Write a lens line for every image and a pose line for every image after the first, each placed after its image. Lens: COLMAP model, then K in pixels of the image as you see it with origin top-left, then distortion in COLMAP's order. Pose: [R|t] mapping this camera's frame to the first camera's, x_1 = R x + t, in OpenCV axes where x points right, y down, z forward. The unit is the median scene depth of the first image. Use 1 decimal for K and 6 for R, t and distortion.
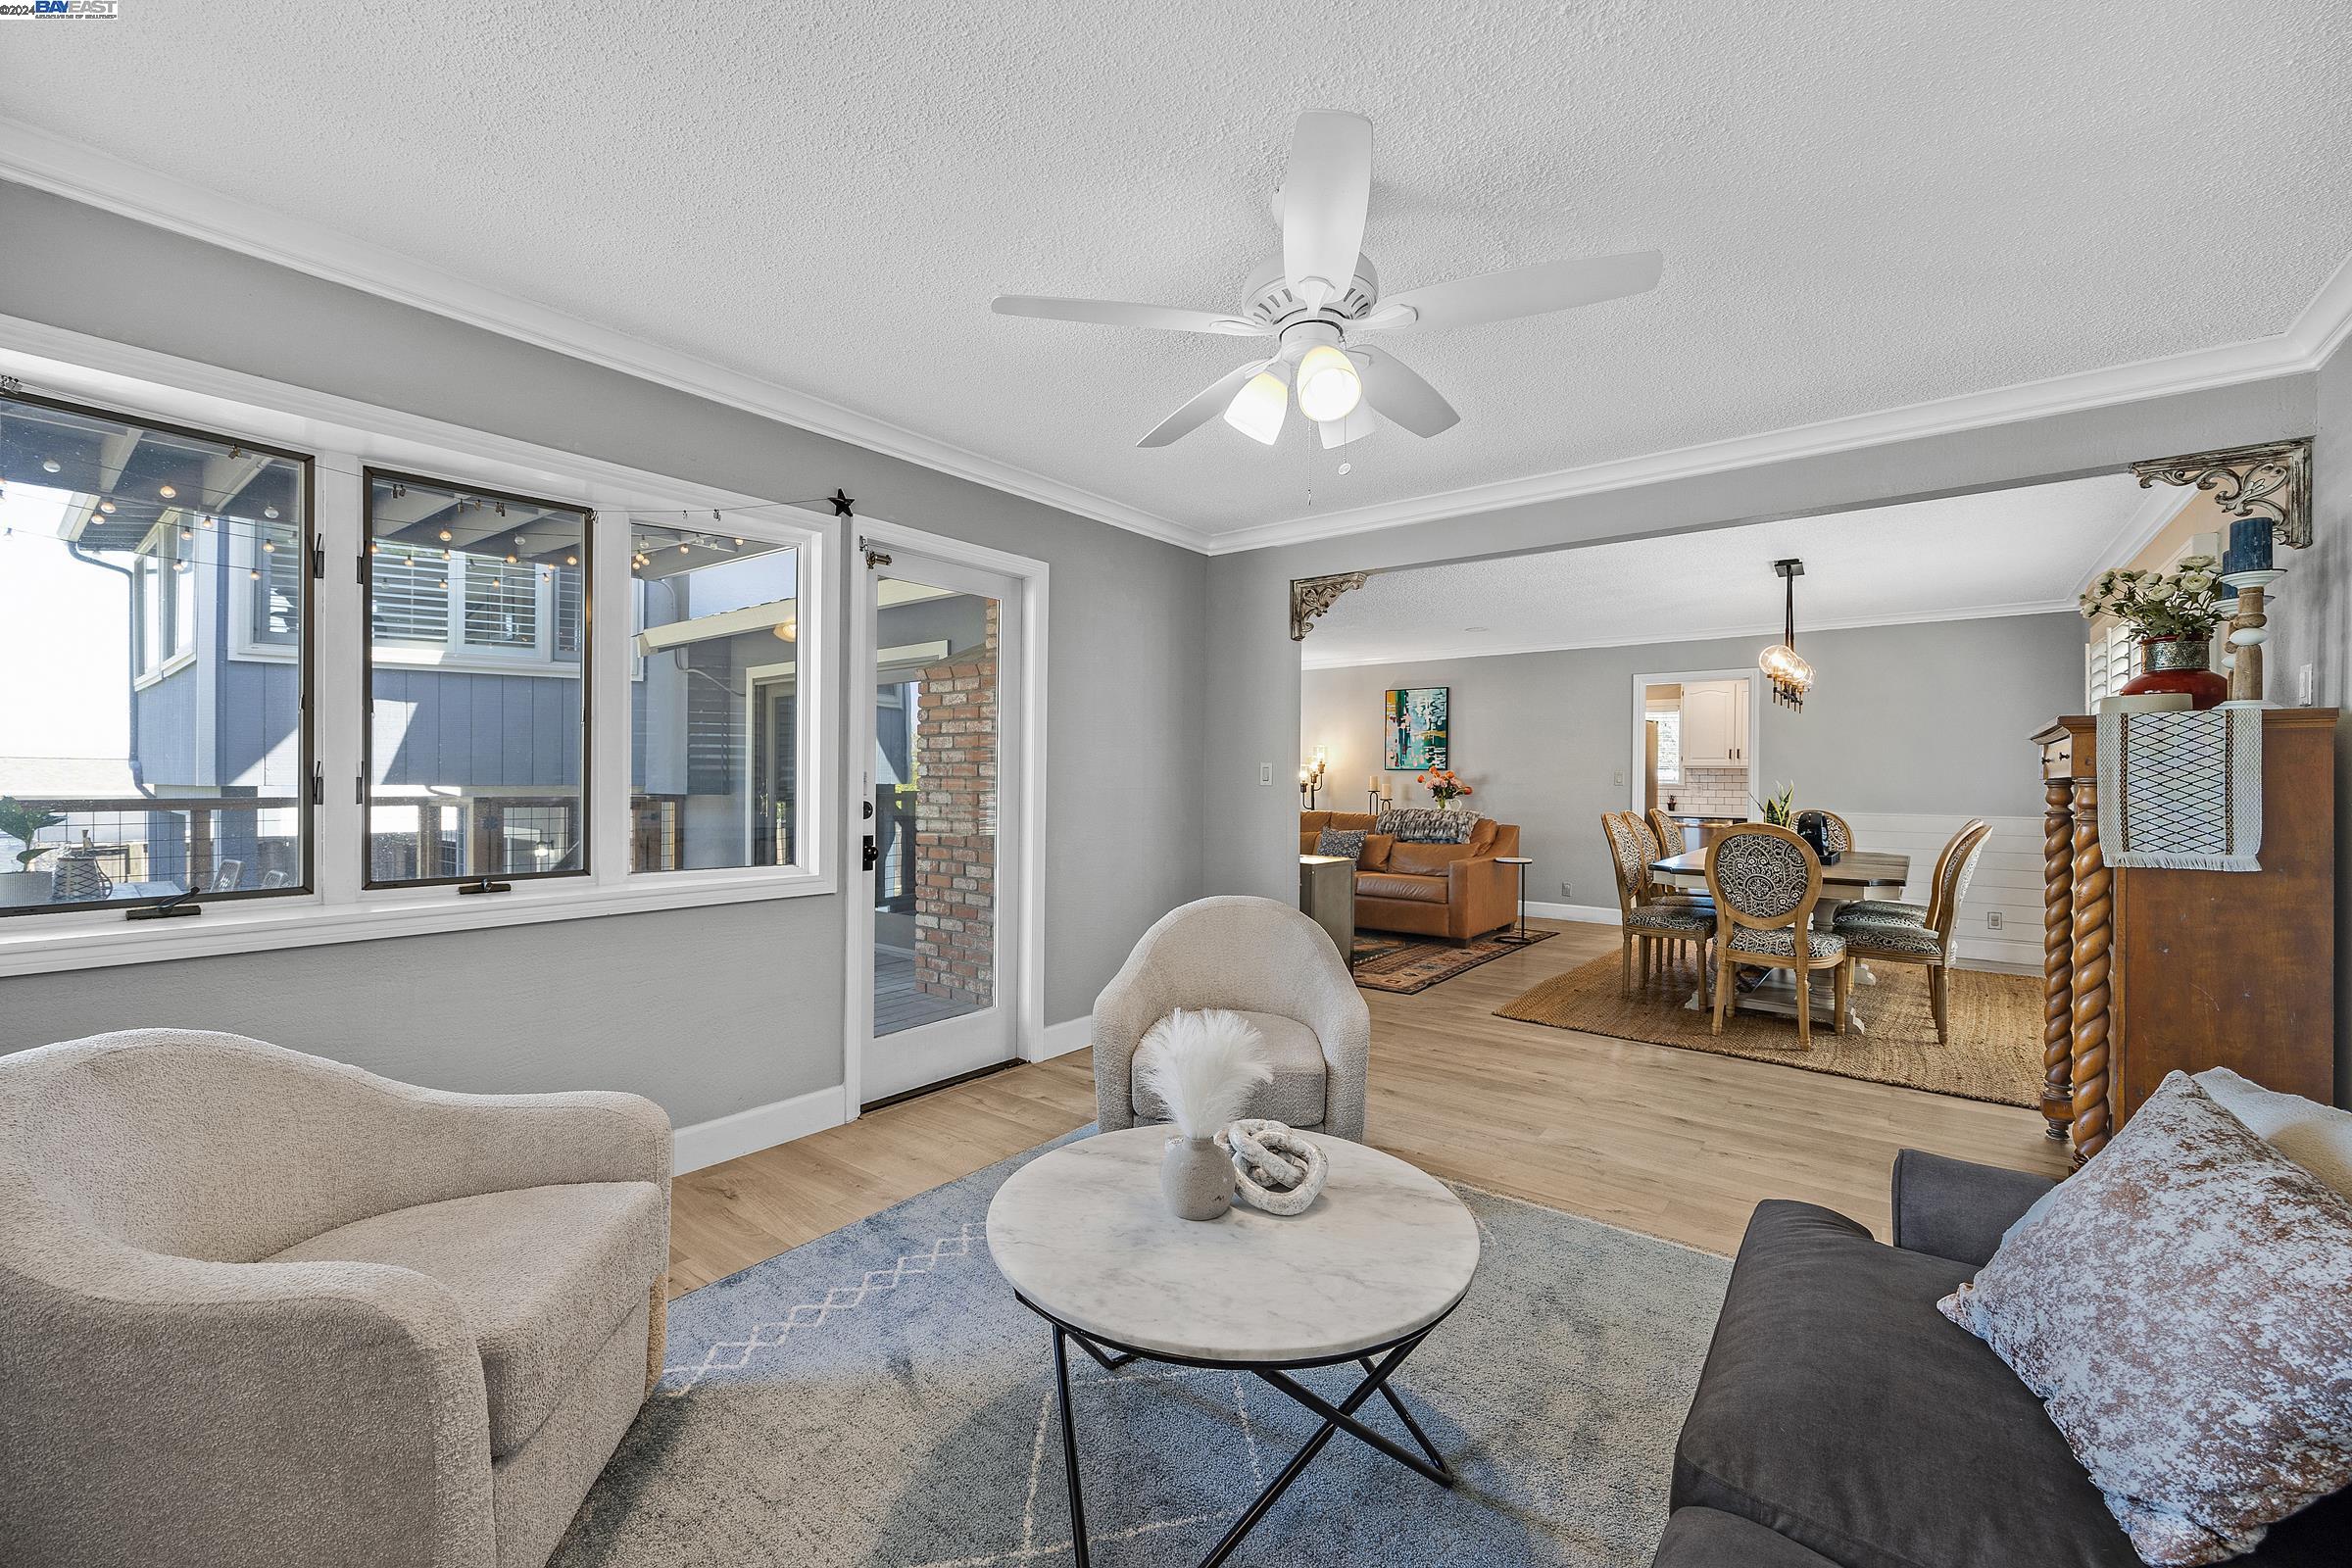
lens RADIAL K [[940.7, 0, 1183.8], [0, 940.7, 783.8], [0, 0, 1]] dist [-0.003443, -0.000341]
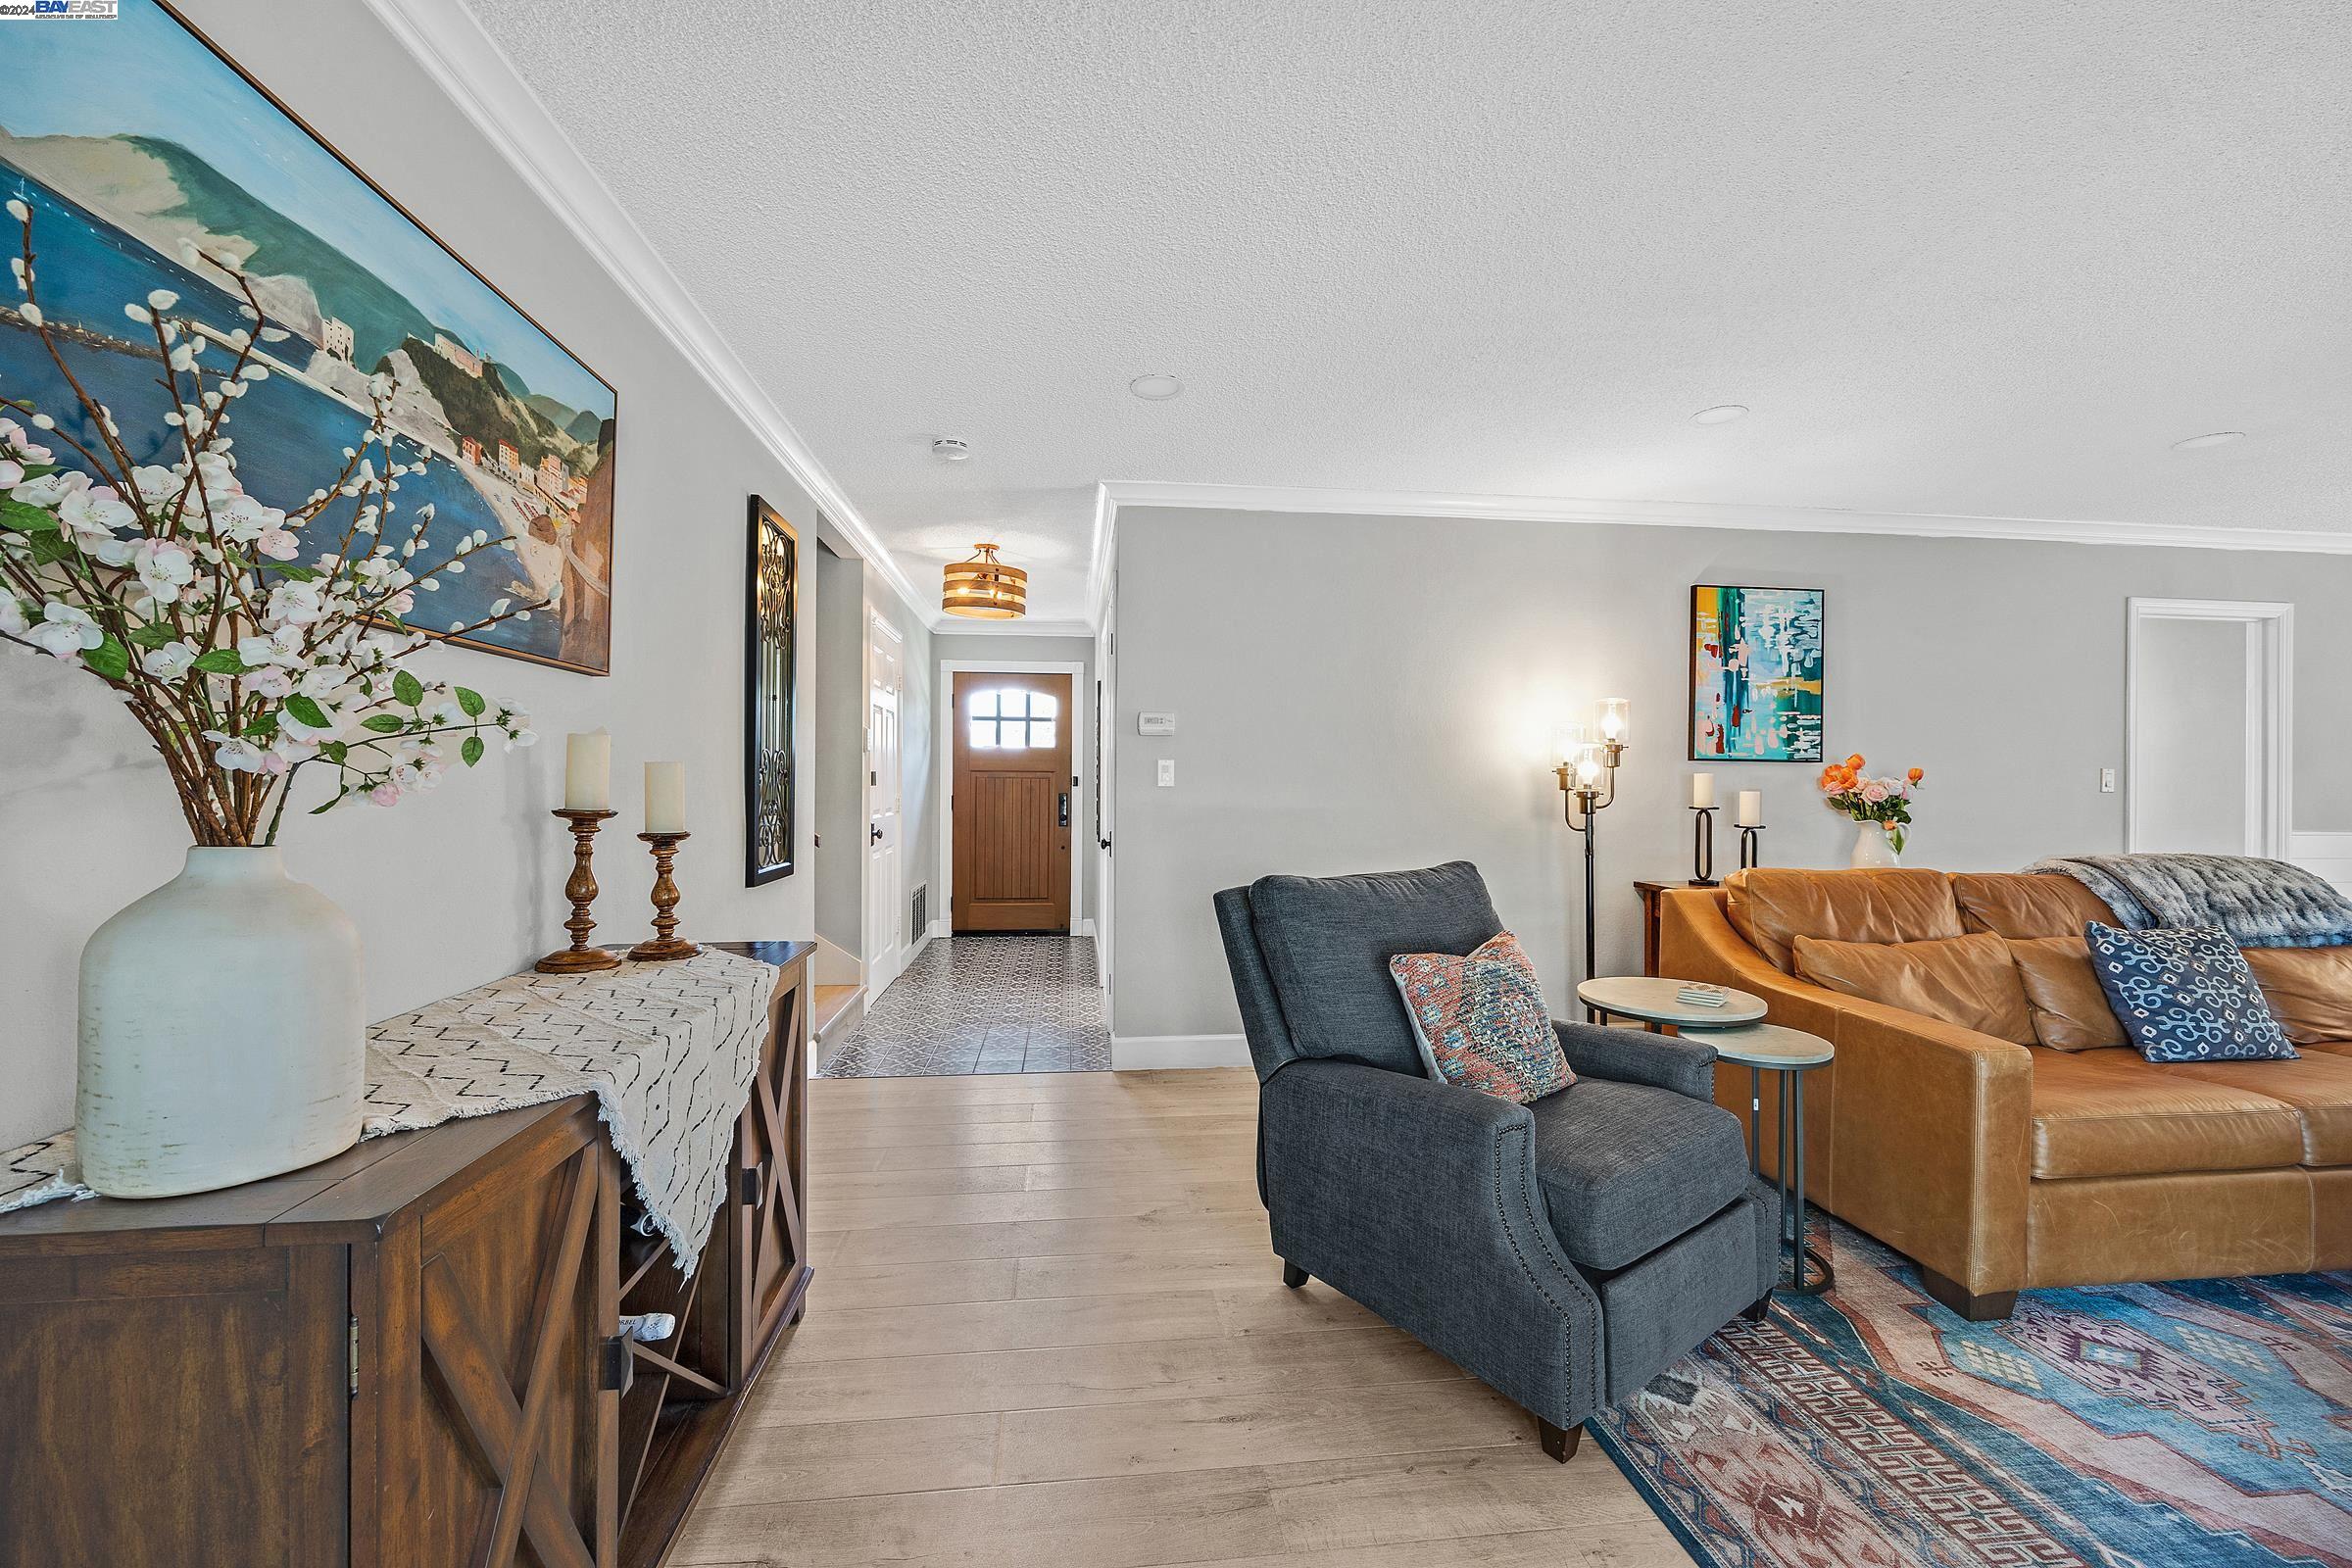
lens RADIAL K [[940.7, 0, 1185.5], [0, 940.7, 780.0], [0, 0, 1]] dist [-0.003443, -0.000341]
pose [[0.707742, -0.001572, 0.706469, -0.365674], [0.000014, 0.999998, 0.002211, -0.008057], [-0.706471, -0.001555, 0.707740, 1.116879]]
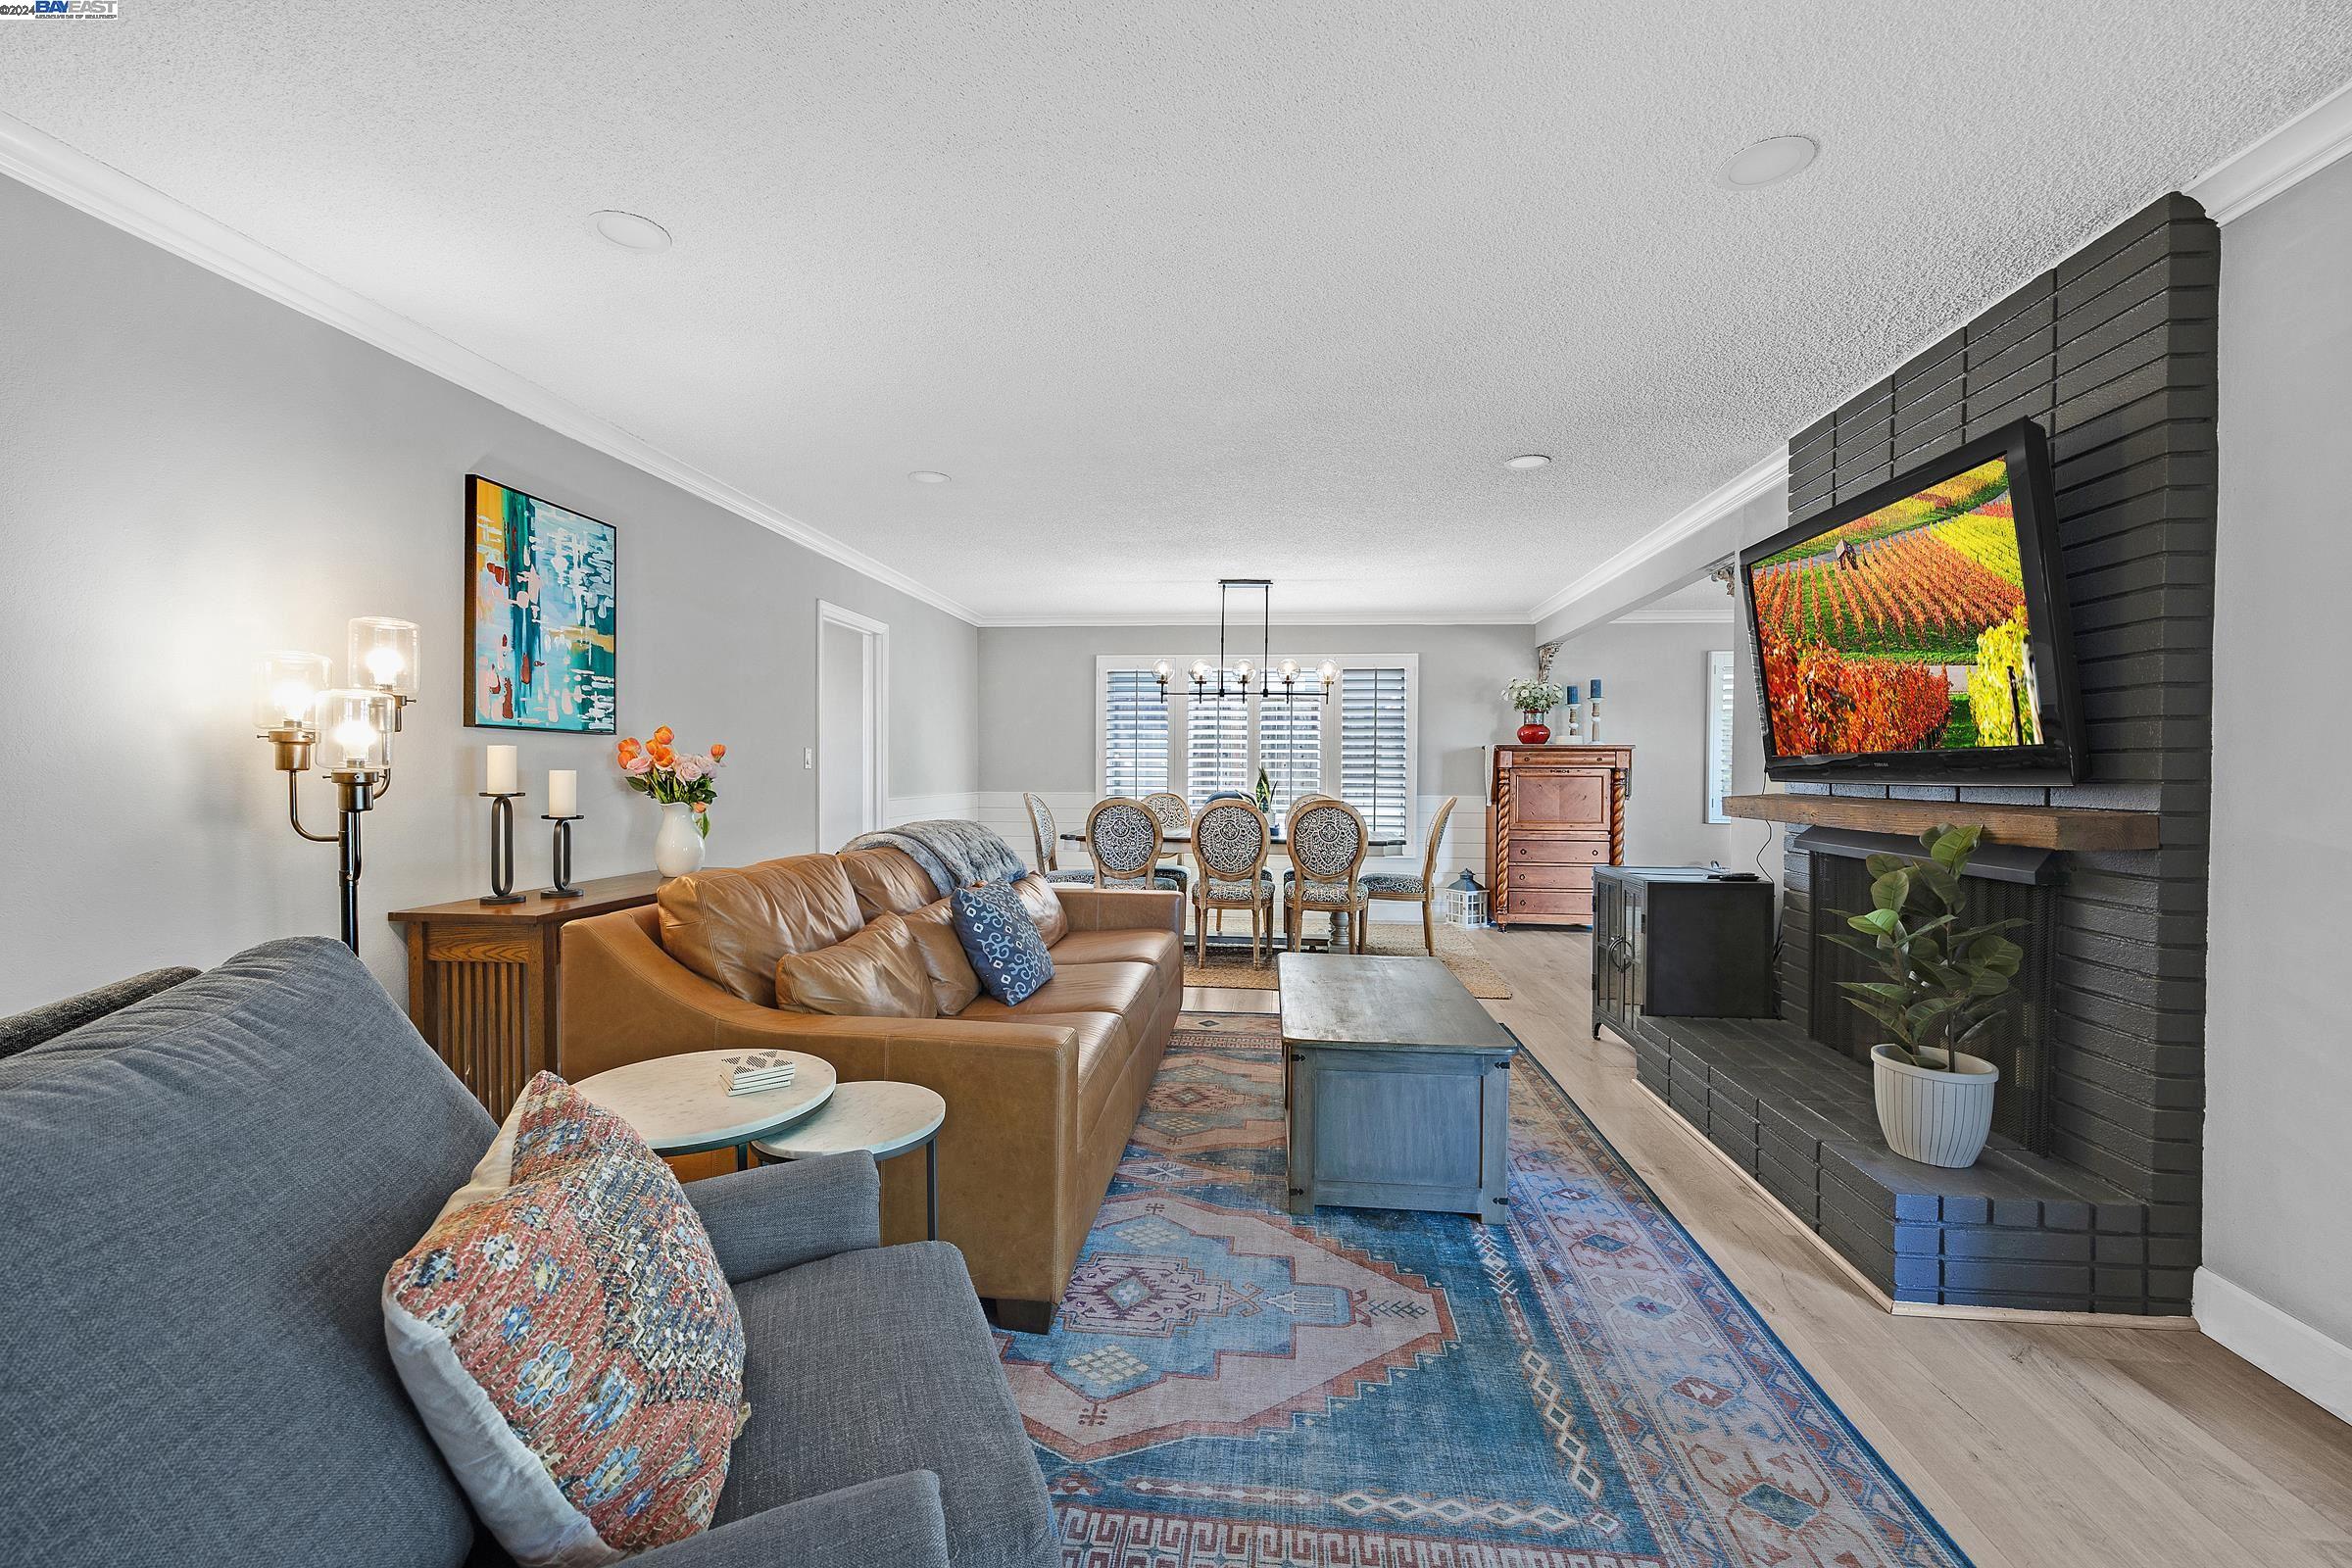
lens RADIAL K [[940.7, 0, 1178.0], [0, 940.7, 780.1], [0, 0, 1]] dist [-0.003443, -0.000341]
pose [[-0.525344, -0.021379, 0.850621, -0.235357], [-0.008395, 0.999766, 0.019943, -0.006391], [-0.850849, 0.003336, -0.525401, 1.263409]]
